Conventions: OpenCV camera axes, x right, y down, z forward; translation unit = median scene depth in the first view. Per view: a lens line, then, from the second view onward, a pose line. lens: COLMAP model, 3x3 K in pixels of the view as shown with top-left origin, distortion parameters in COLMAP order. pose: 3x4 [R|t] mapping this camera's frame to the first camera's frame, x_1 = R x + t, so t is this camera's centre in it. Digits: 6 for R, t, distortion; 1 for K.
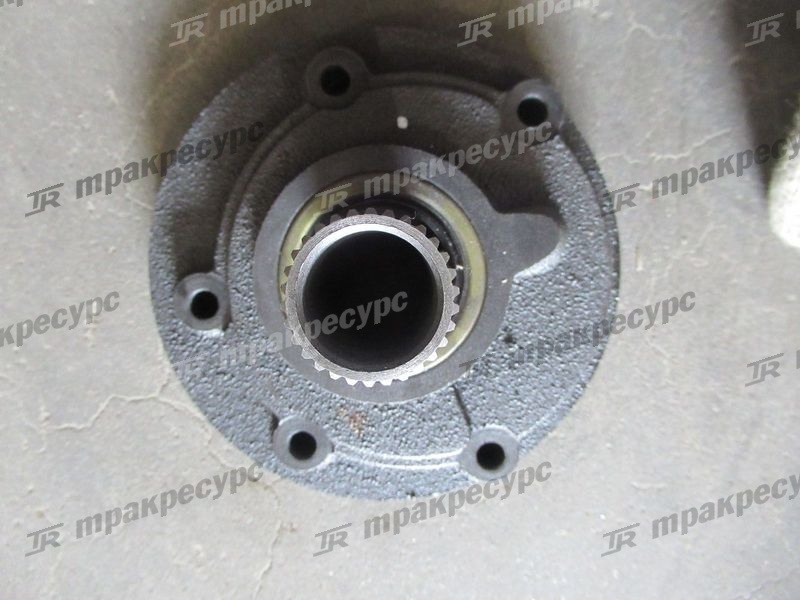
lens RADIAL K [[608.1, 0, 400.0], [0, 608.1, 300.0], [0, 0, 1]] dist [0.005383, 0.002000]
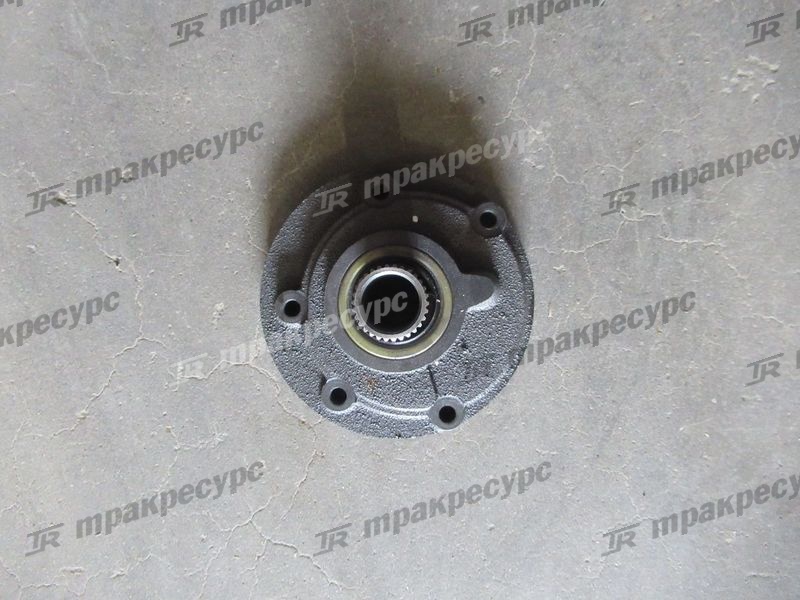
lens RADIAL K [[608.1, 0, 400.0], [0, 608.1, 300.0], [0, 0, 1]] dist [0.005383, 0.002000]
pose [[0.994528, 0.102558, -0.019920, 0.018167], [-0.103961, 0.990371, -0.091420, 0.108290], [0.010352, 0.092991, 0.995613, -0.719083]]
